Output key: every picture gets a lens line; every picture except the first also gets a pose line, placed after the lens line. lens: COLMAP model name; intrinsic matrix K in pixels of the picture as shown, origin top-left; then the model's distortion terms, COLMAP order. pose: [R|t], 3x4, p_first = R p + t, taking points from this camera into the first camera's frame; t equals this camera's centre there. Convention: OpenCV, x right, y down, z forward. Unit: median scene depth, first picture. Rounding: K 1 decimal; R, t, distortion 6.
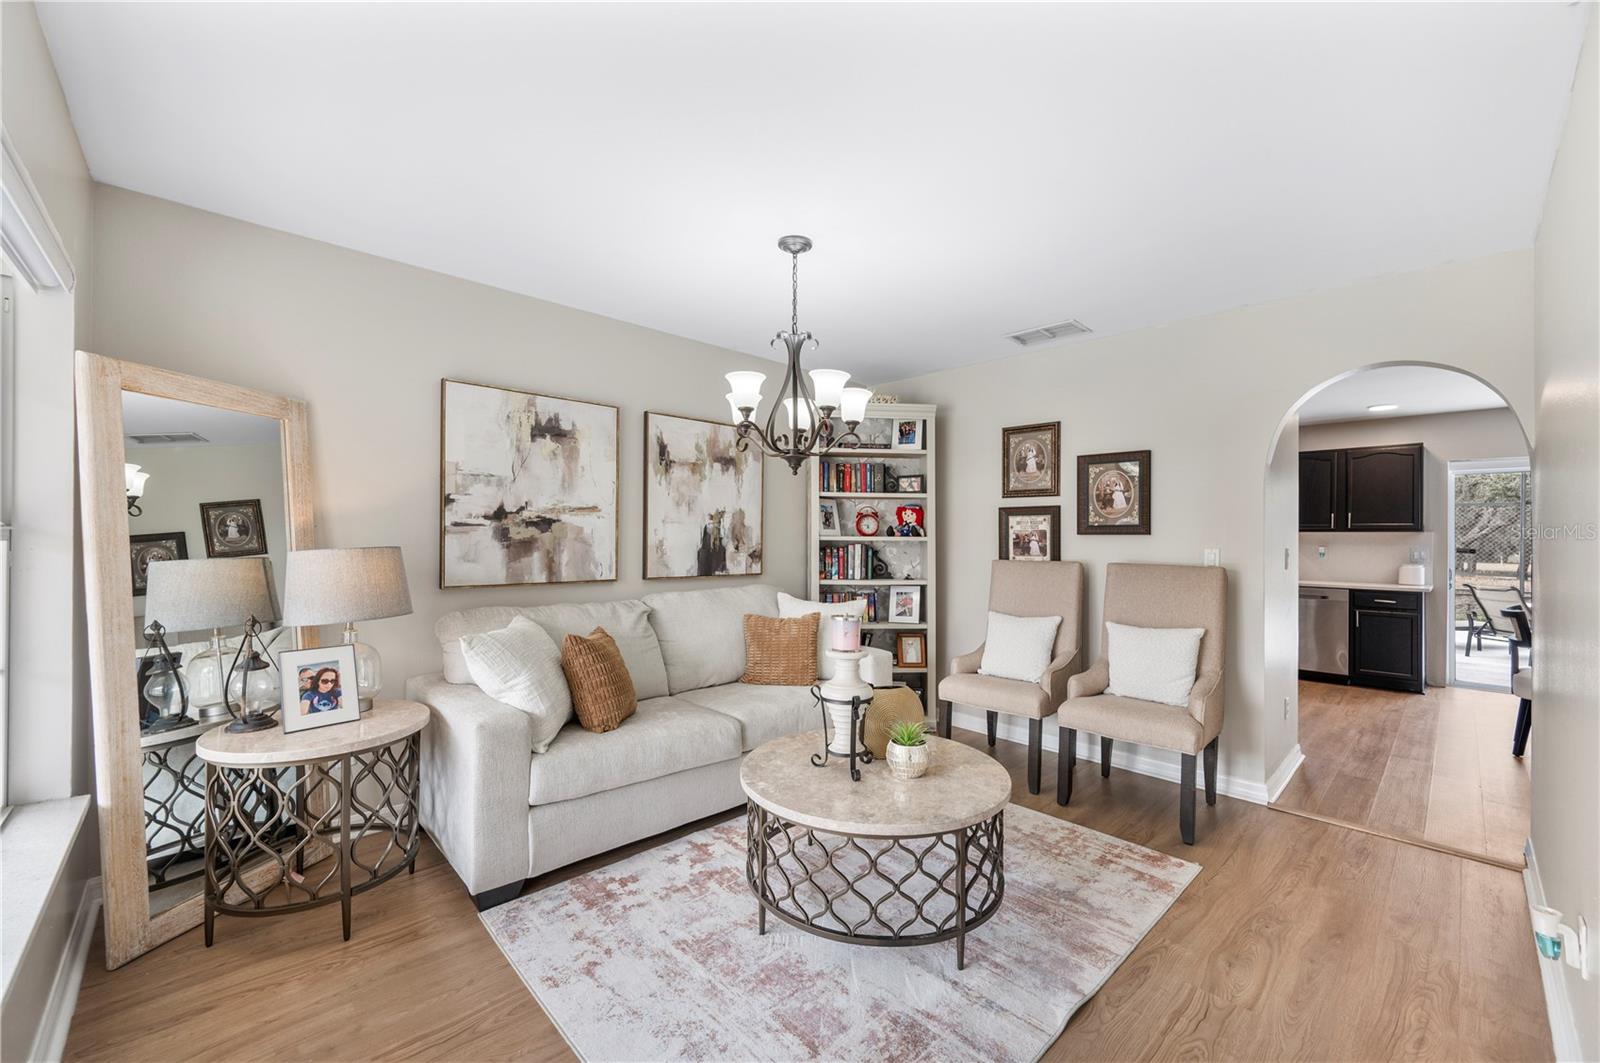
lens RADIAL K [[639.9, 0, 808.9], [0, 639.9, 534.2], [0, 0, 1]] dist [0.003482, 0.000296]
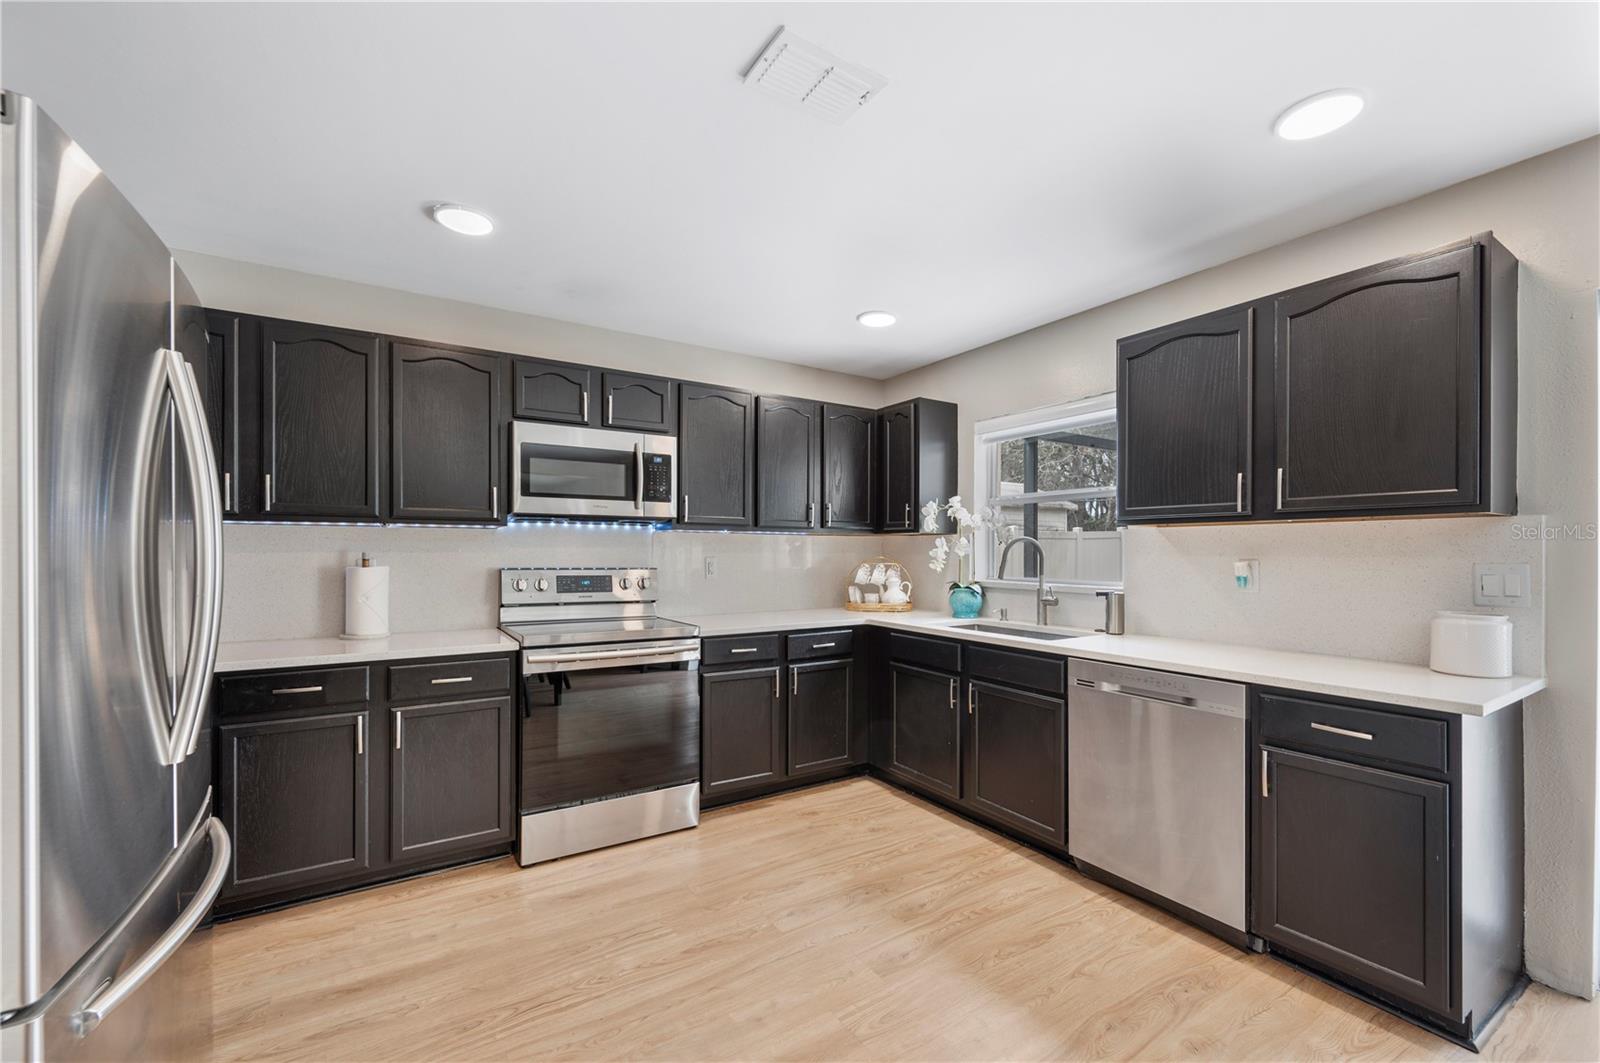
lens RADIAL K [[639.9, 0, 792.3], [0, 639.9, 538.2], [0, 0, 1]] dist [0.003482, 0.000296]
pose [[0.976250, -0.014247, -0.216180, 0.676538], [0.012398, 0.999874, -0.009907, 0.006556], [0.216294, 0.006991, 0.976303, 0.605129]]
